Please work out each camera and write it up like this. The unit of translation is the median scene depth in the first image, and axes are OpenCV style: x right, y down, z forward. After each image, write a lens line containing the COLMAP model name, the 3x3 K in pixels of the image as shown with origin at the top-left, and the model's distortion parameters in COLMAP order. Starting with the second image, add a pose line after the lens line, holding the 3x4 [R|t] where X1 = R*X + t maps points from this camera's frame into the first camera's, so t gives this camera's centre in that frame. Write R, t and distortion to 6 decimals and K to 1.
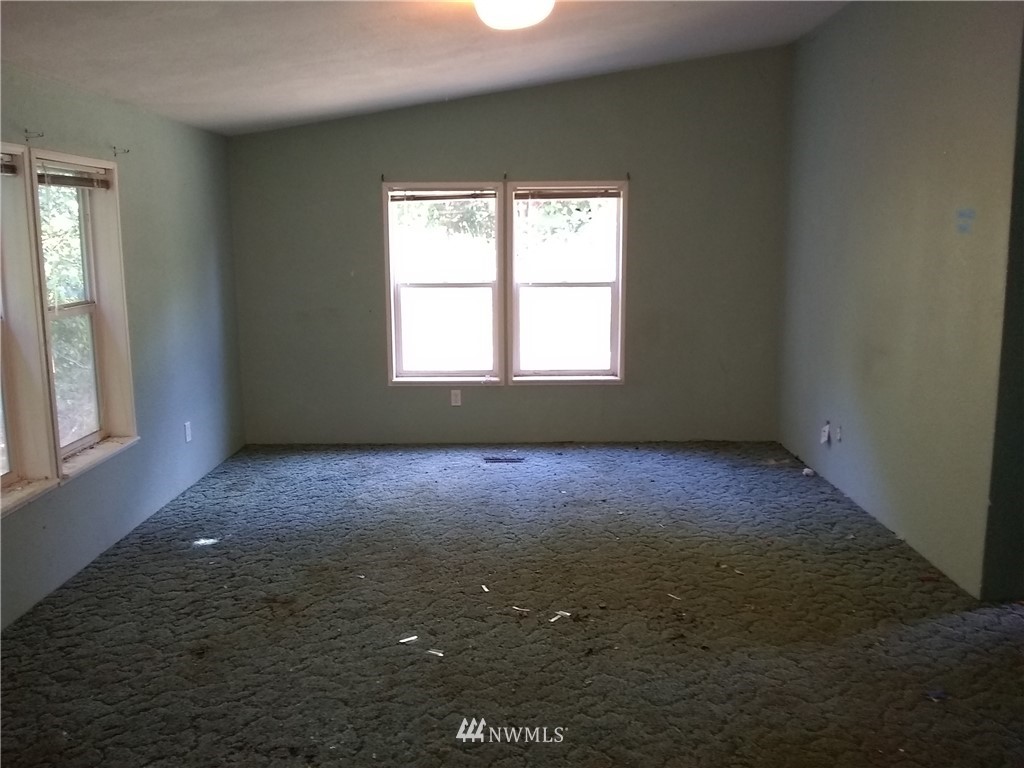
lens RADIAL K [[910.1, 0, 517.4], [0, 910.1, 401.9], [0, 0, 1]] dist [0.005297, -0.107632]
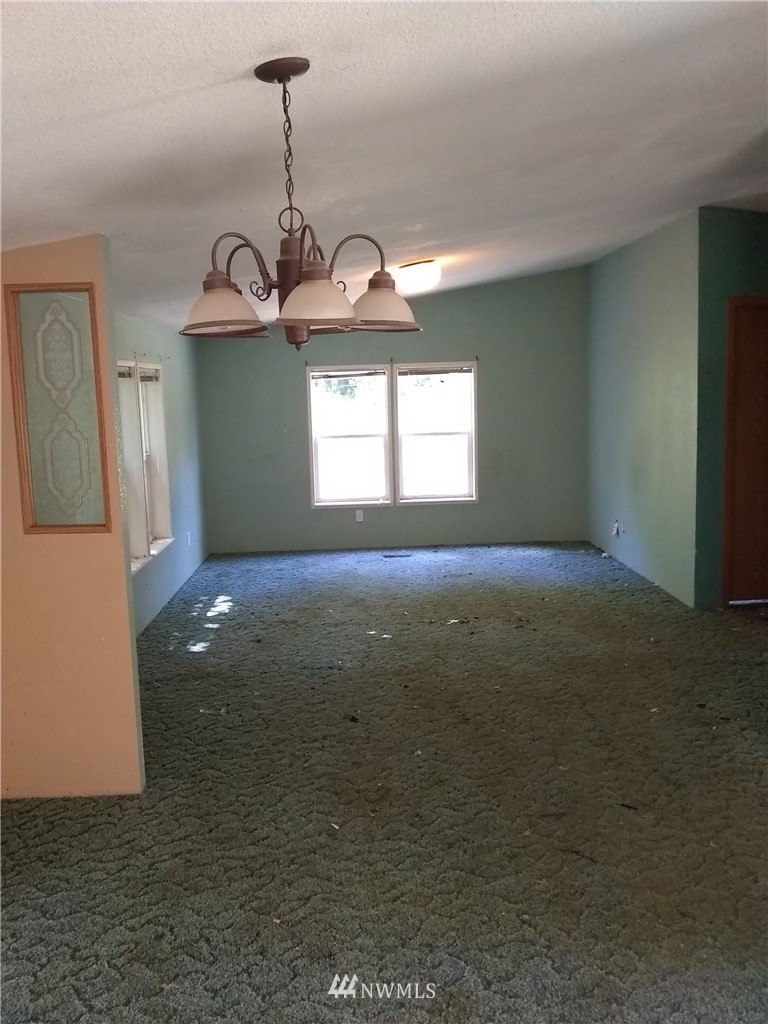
lens RADIAL K [[910.1, 0, 378.6], [0, 910.1, 511.3], [0, 0, 1]] dist [0.005297, -0.107632]
pose [[0.999349, -0.028234, 0.022439, -0.088547], [0.029200, 0.998607, -0.043950, 0.065121], [-0.021167, 0.044576, 0.998782, -0.519447]]
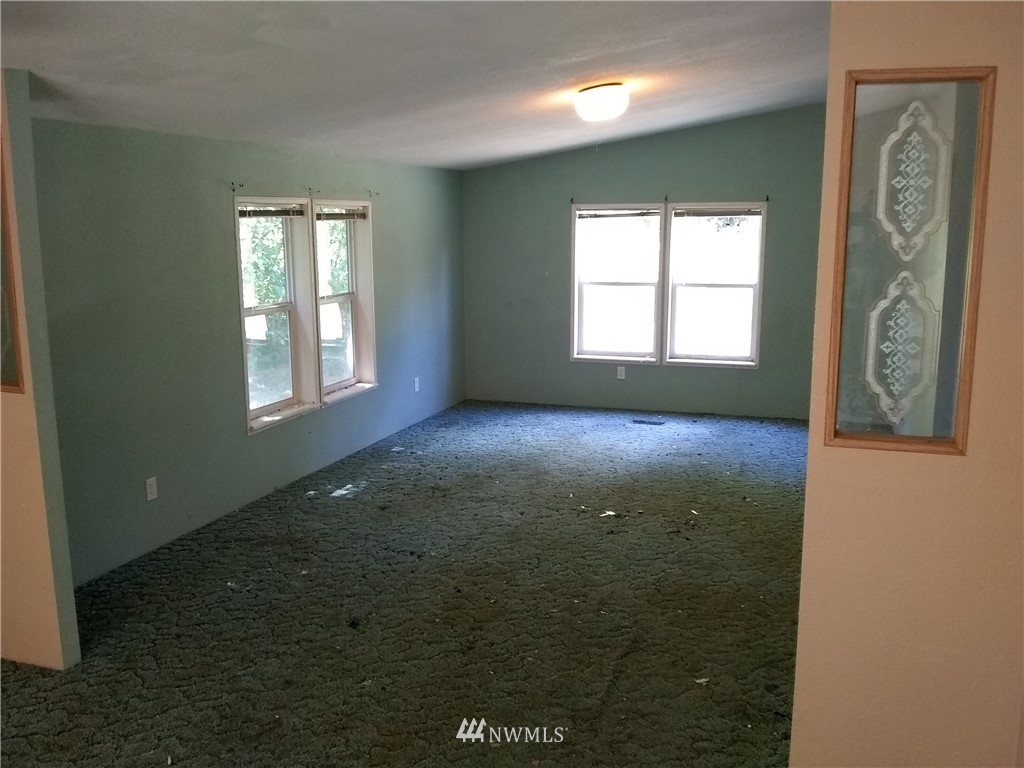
lens RADIAL K [[910.1, 0, 517.4], [0, 910.1, 401.9], [0, 0, 1]] dist [0.005297, -0.107632]
pose [[0.947752, 0.063613, -0.312600, 0.247348], [-0.058159, 0.997949, 0.026750, 0.013340], [0.313660, -0.007172, 0.949508, -0.320924]]
